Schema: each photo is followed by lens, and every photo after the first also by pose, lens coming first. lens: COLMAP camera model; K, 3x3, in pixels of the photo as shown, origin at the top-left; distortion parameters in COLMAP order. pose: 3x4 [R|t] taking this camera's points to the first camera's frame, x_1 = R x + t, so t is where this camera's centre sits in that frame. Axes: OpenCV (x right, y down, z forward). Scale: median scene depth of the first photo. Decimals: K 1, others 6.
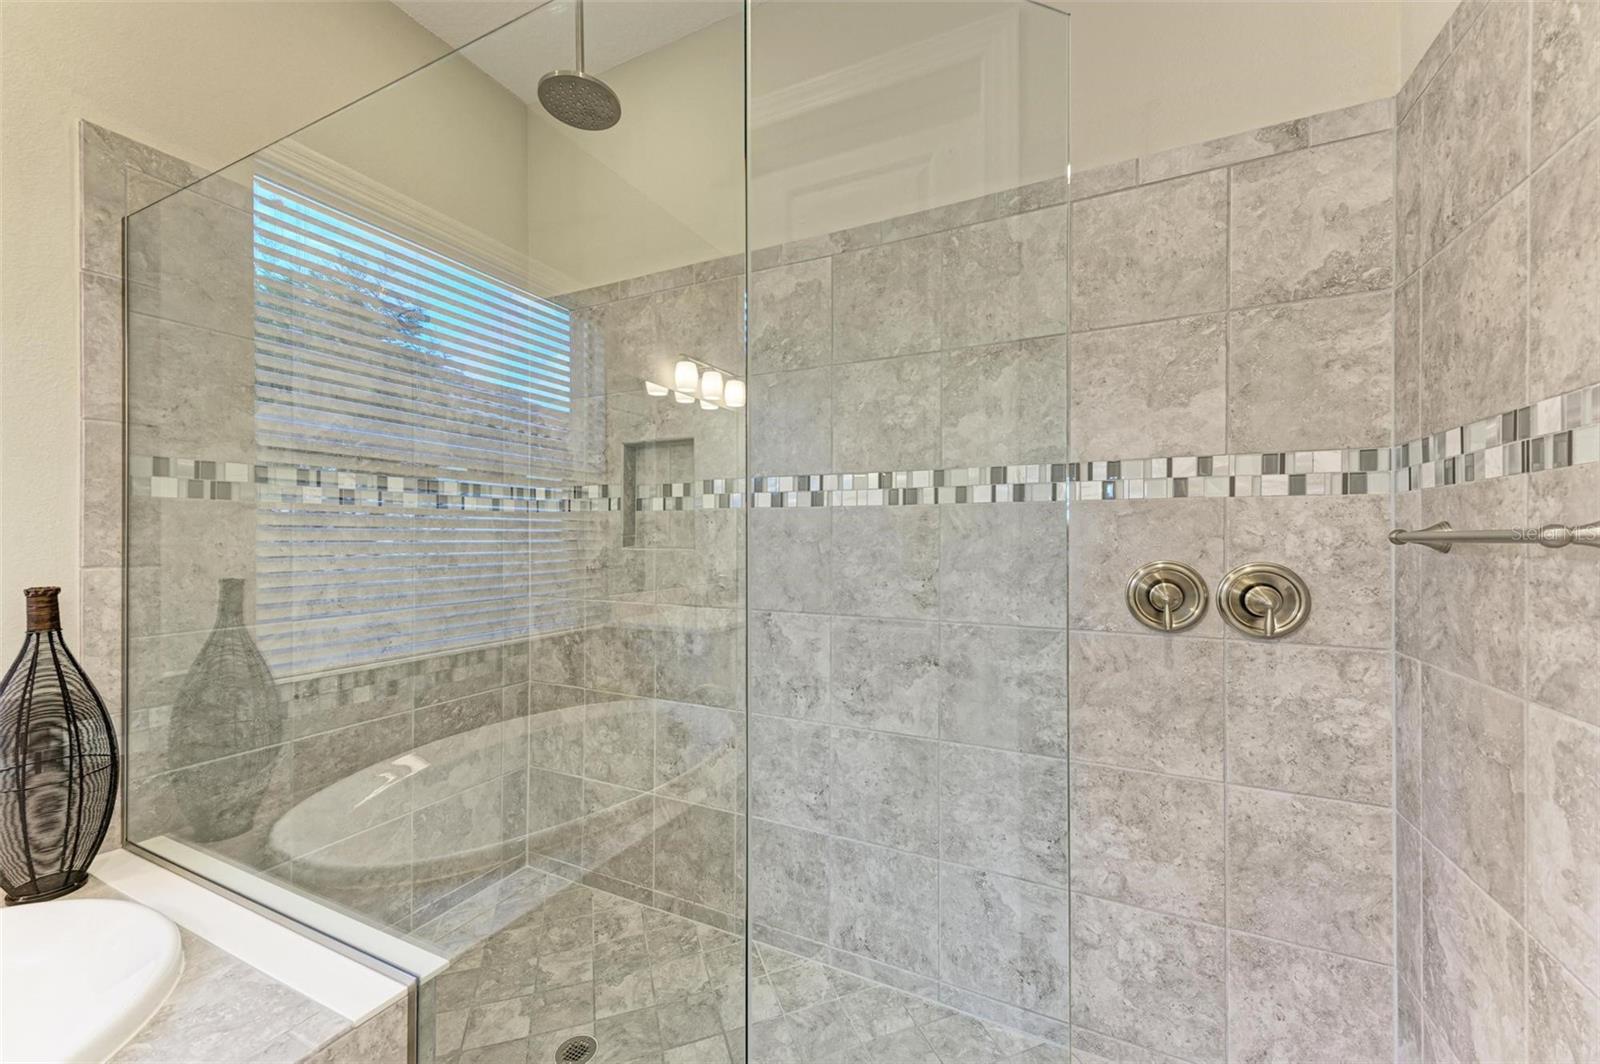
lens RADIAL K [[625.8, 0, 808.3], [0, 625.8, 543.3], [0, 0, 1]] dist [0.015507, -0.003633]
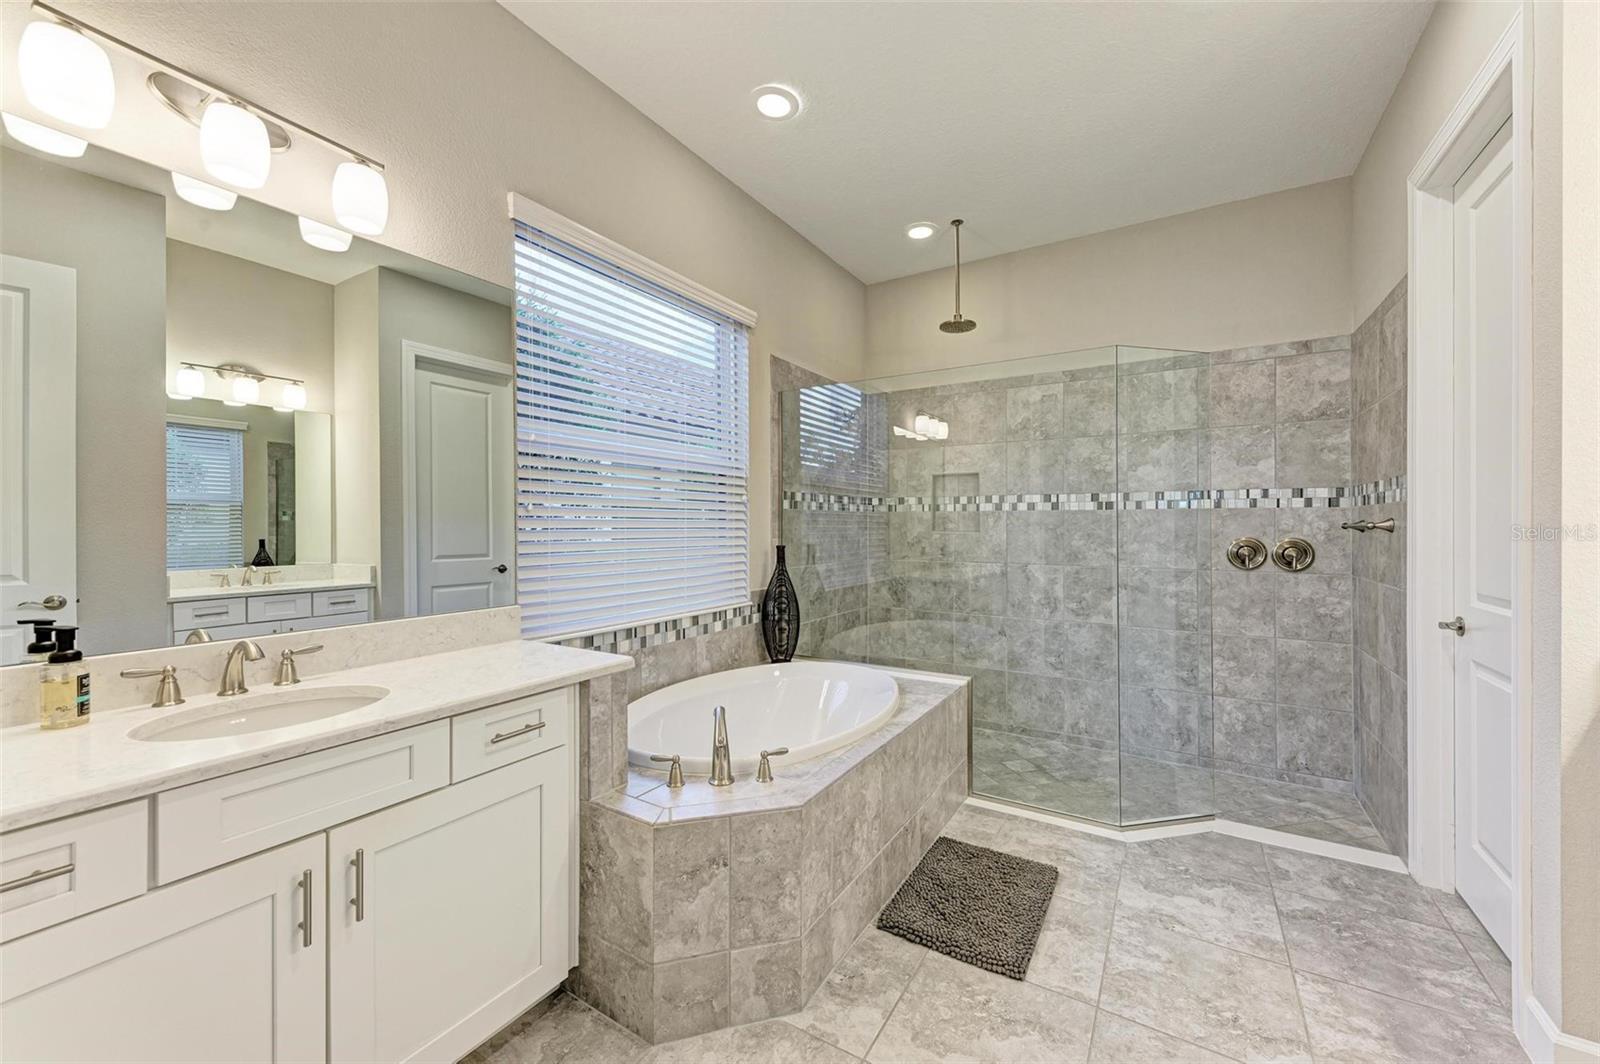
lens RADIAL K [[625.8, 0, 806.6], [0, 625.8, 525.0], [0, 0, 1]] dist [0.015507, -0.003633]
pose [[0.994595, 0.001174, -0.103824, -0.667382], [-0.002363, 0.999933, -0.011335, 0.014061], [0.103804, 0.011519, 0.994531, -1.232884]]
